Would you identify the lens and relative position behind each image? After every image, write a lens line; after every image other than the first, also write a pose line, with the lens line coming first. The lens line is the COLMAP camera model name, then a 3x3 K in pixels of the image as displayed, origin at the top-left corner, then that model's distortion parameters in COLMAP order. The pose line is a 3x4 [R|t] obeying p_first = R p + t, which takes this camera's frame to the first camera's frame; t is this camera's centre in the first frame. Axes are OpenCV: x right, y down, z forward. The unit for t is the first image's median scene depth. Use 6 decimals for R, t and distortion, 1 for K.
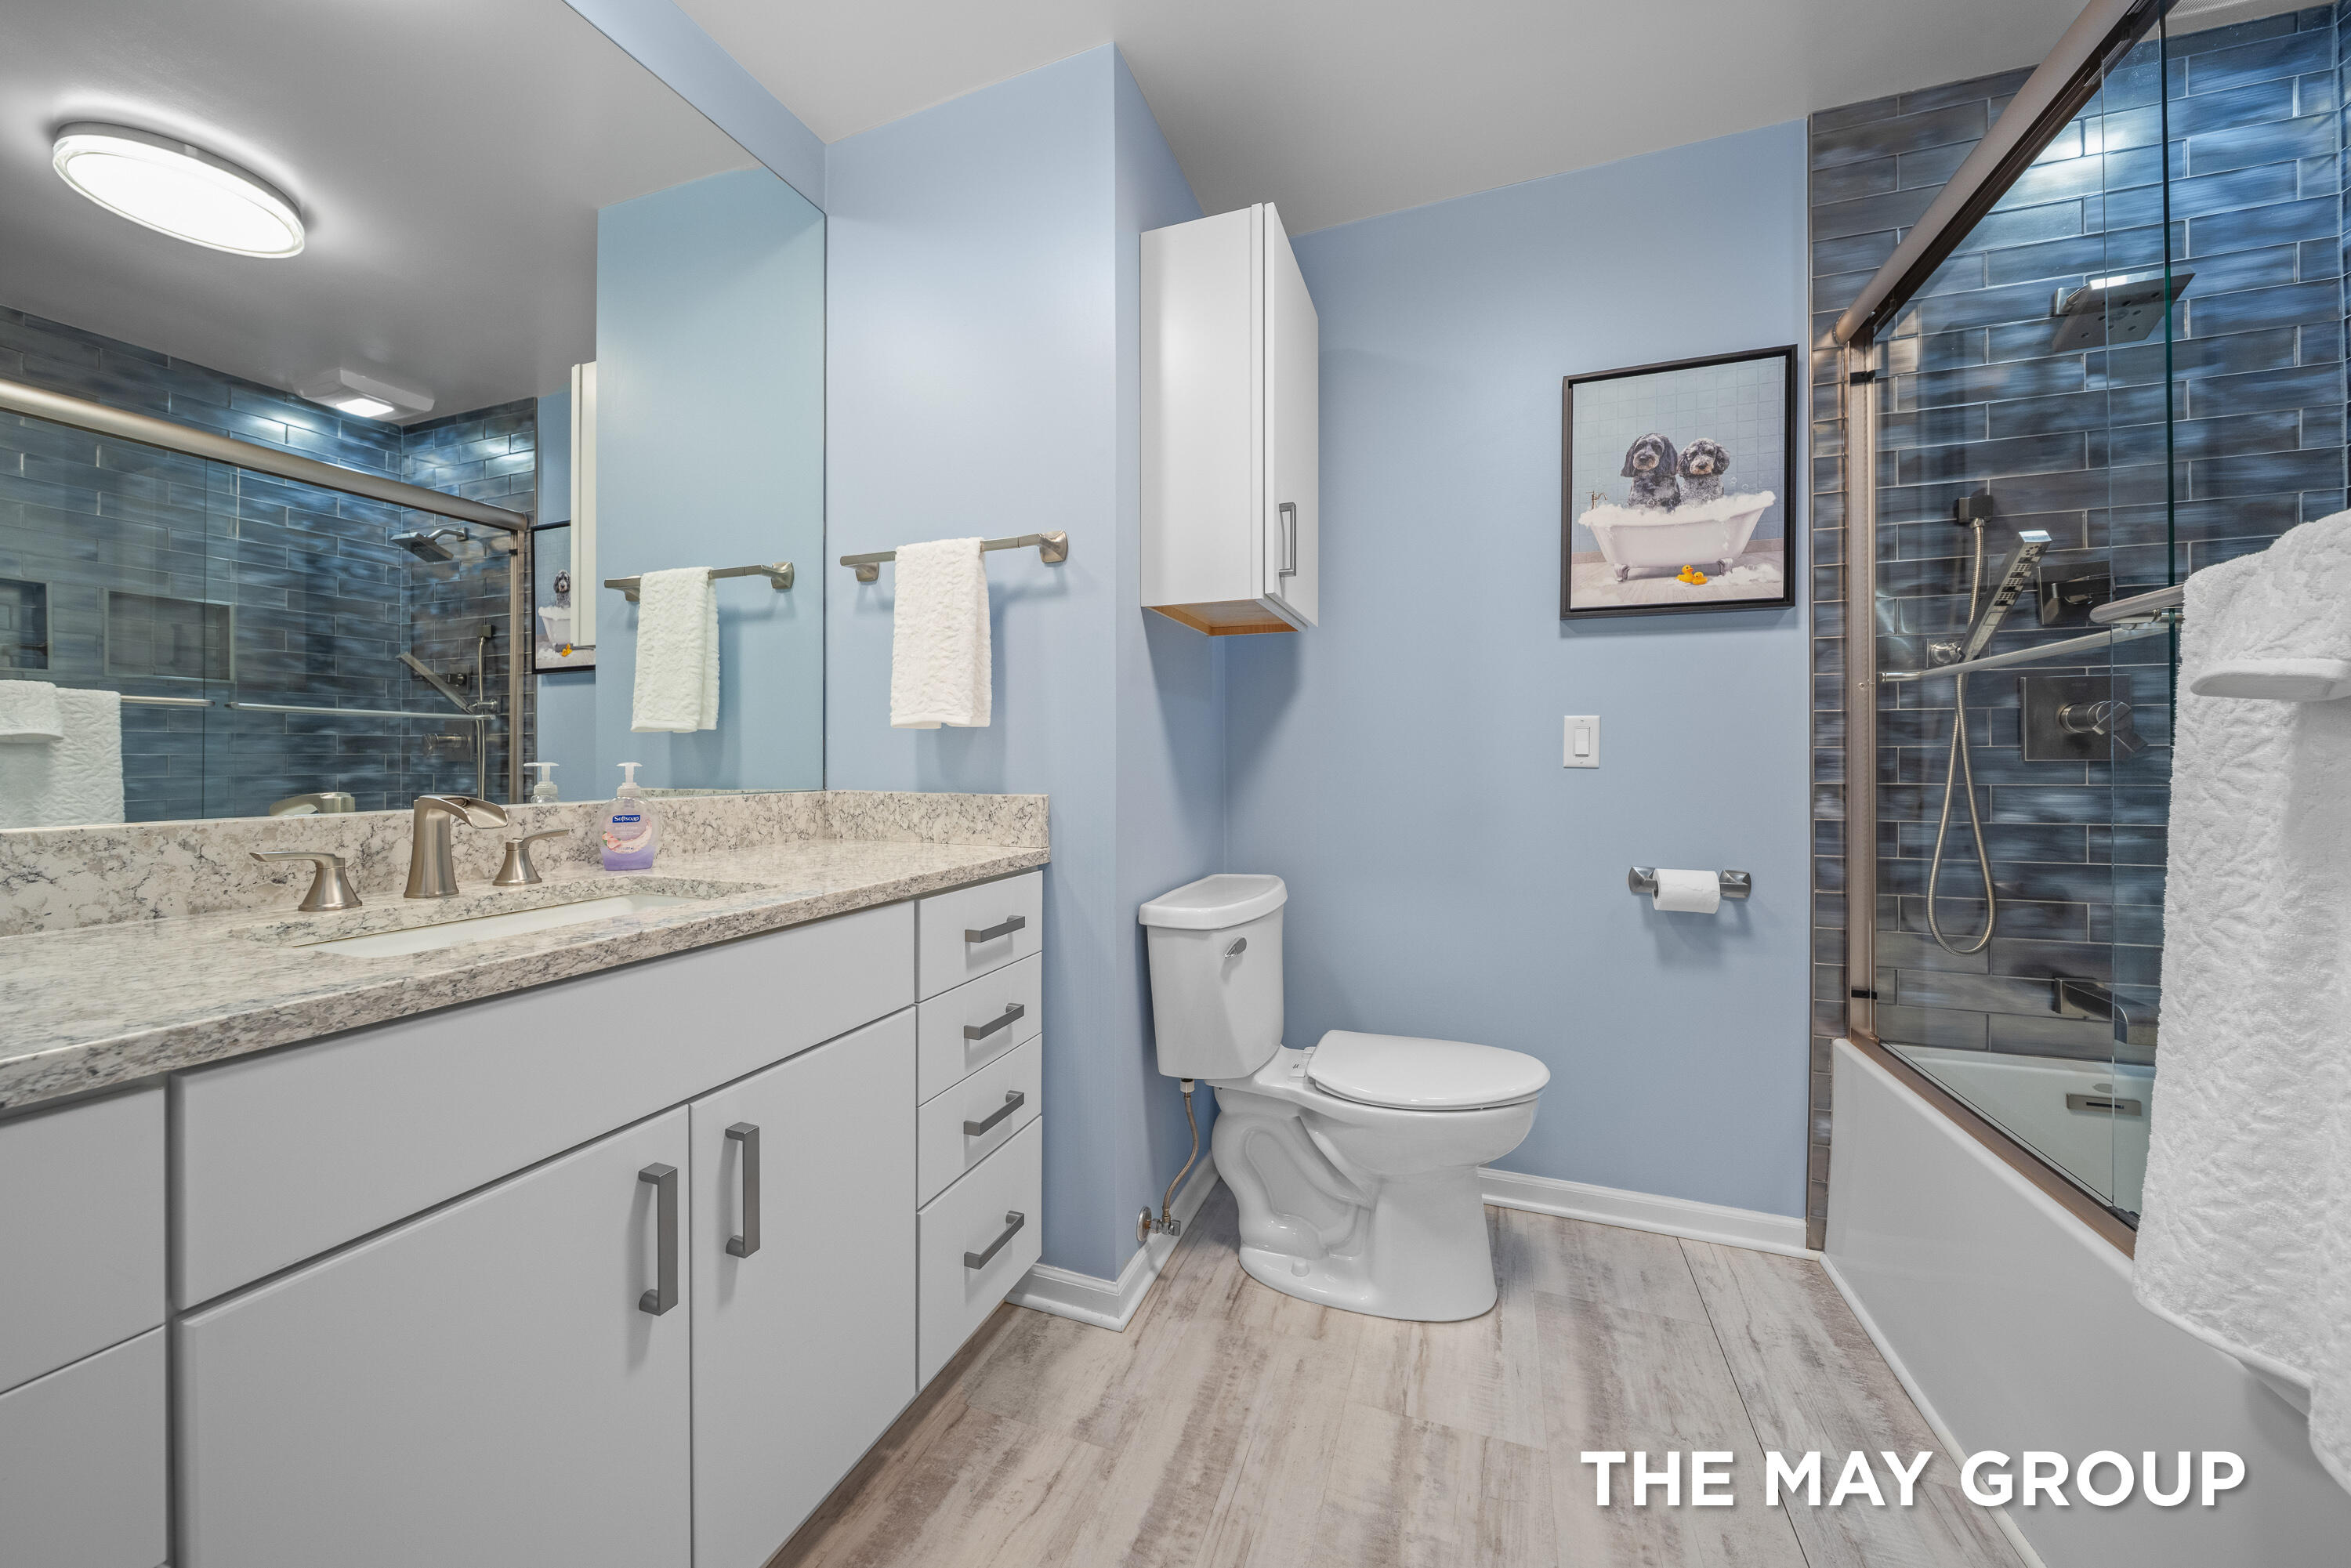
lens RADIAL K [[820.5, 0, 1180.6], [0, 820.5, 766.0], [0, 0, 1]] dist [-0.000825, -0.000337]
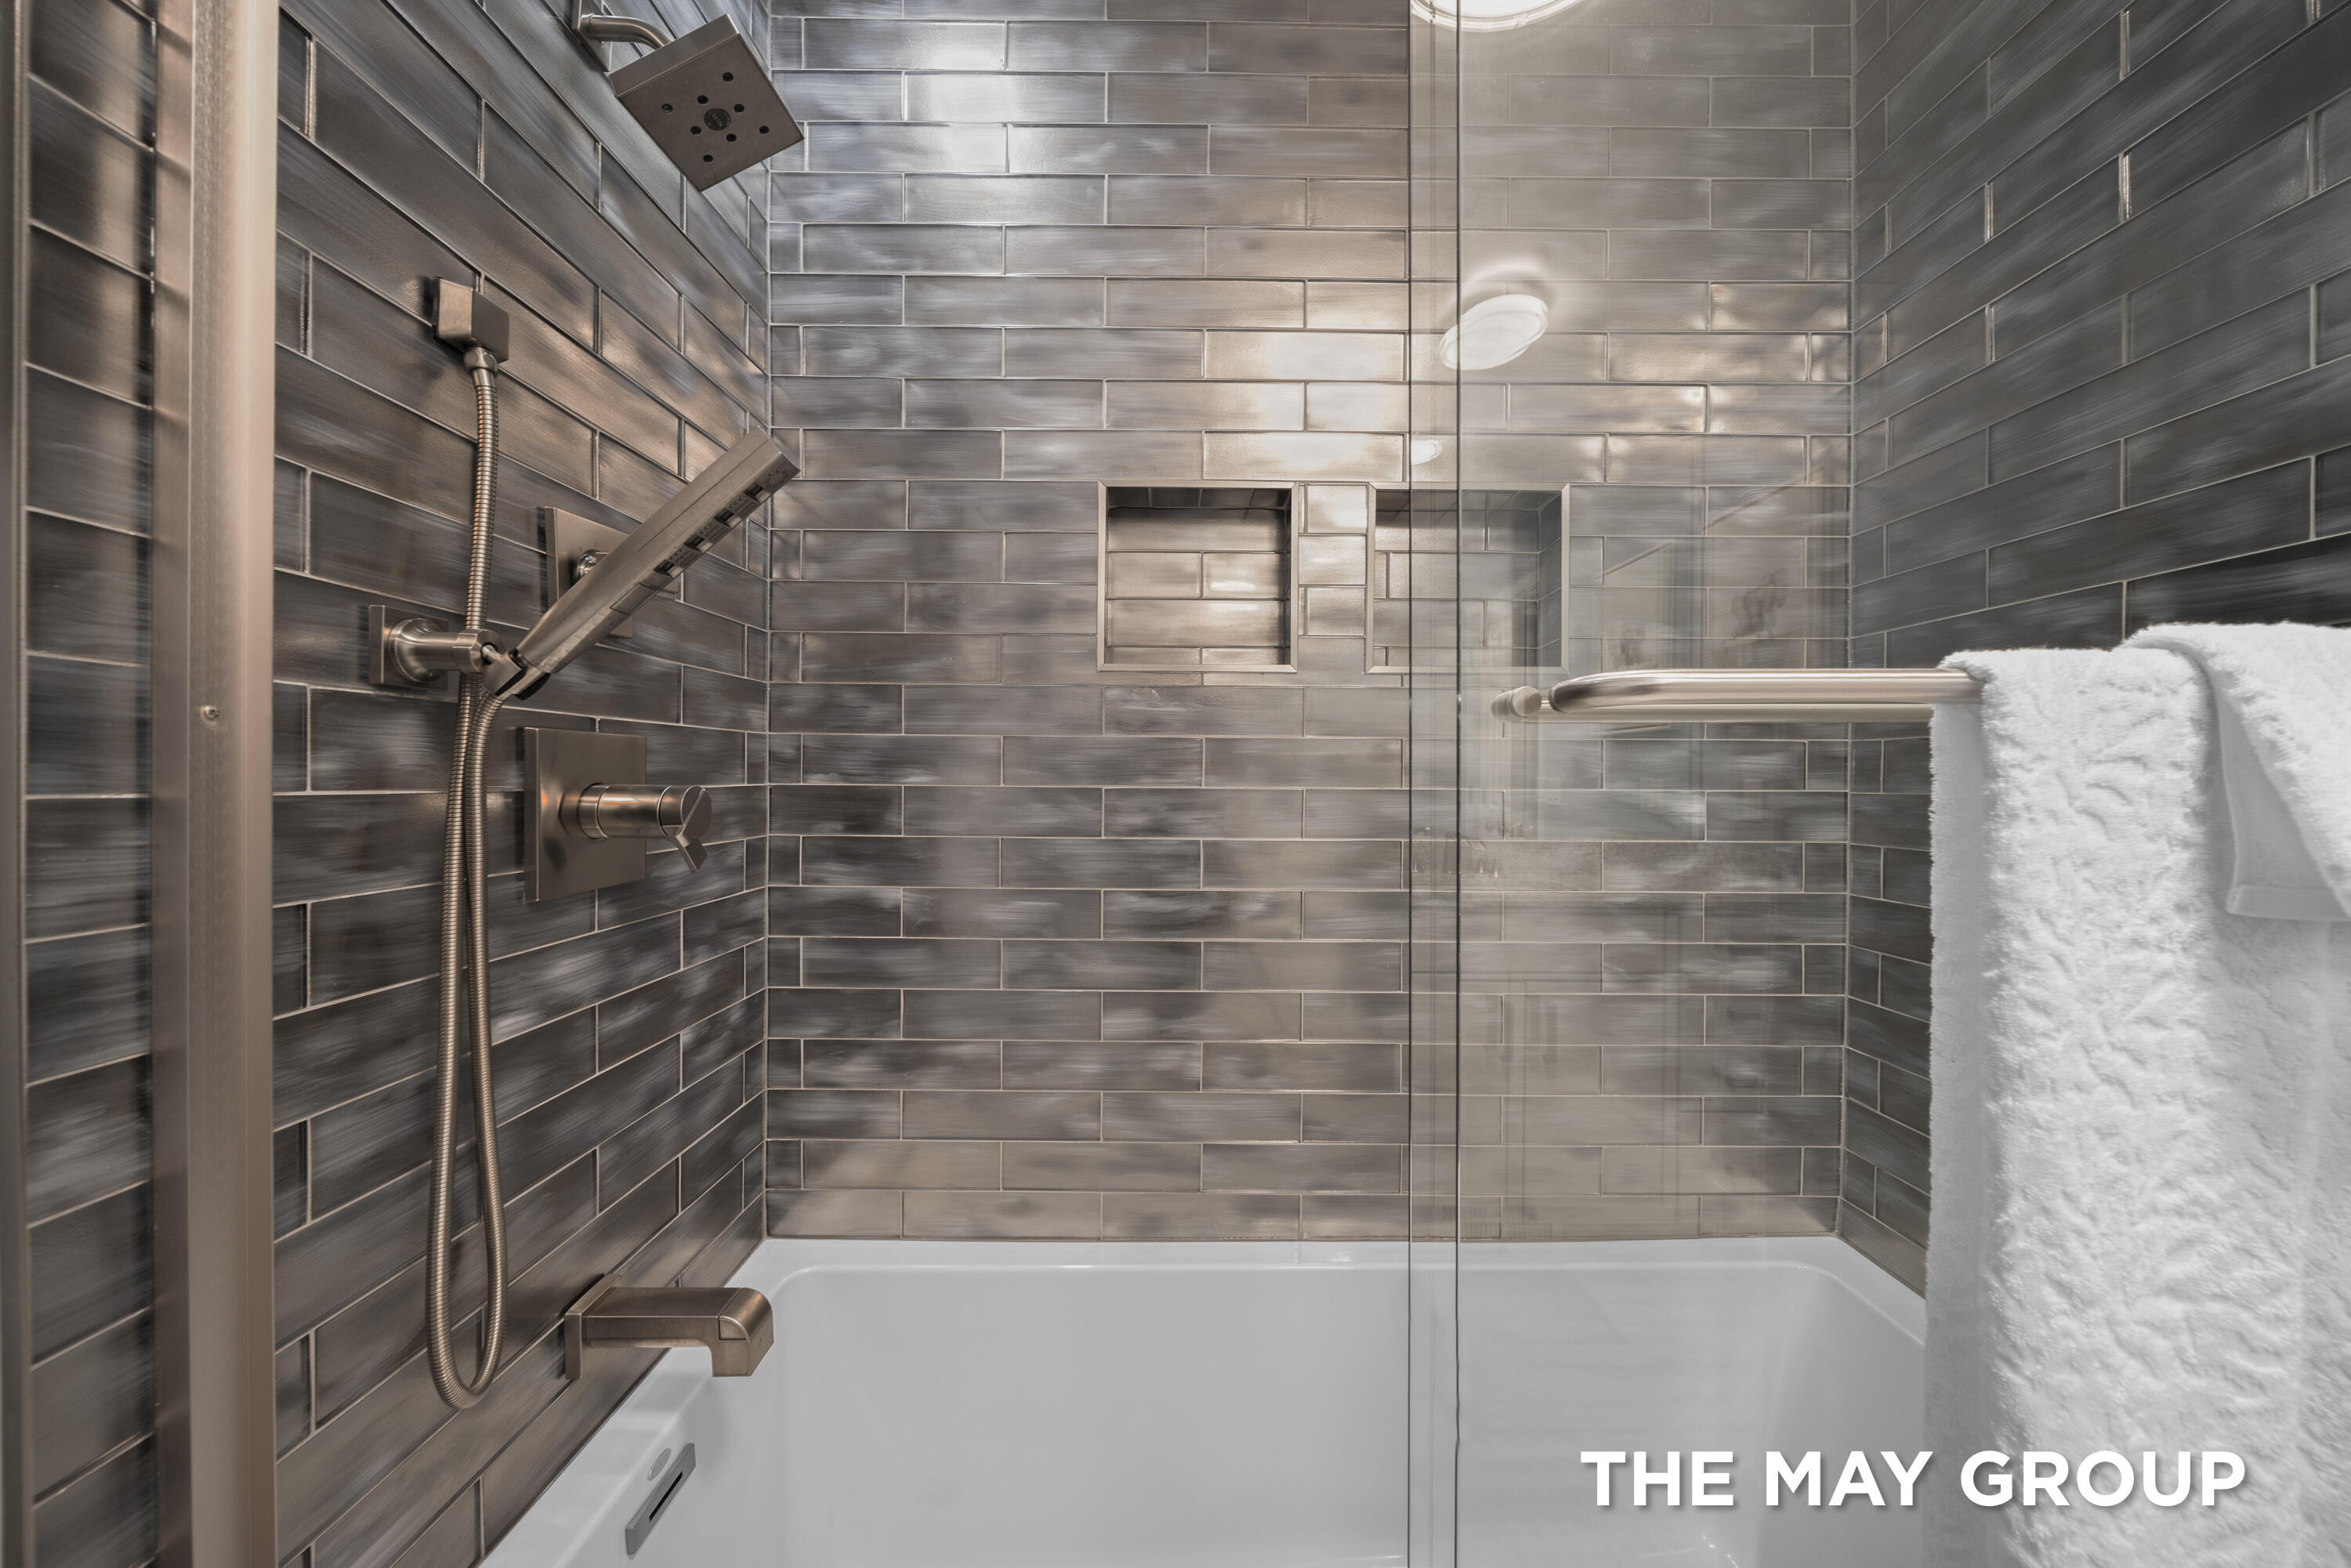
lens RADIAL K [[820.5, 0, 1180.6], [0, 820.5, 766.0], [0, 0, 1]] dist [-0.000825, -0.000337]
pose [[-0.358006, 0.008167, 0.933684, 0.446843], [0.004980, 0.999964, -0.006837, -0.079588], [-0.933706, 0.002202, -0.358034, 0.819027]]
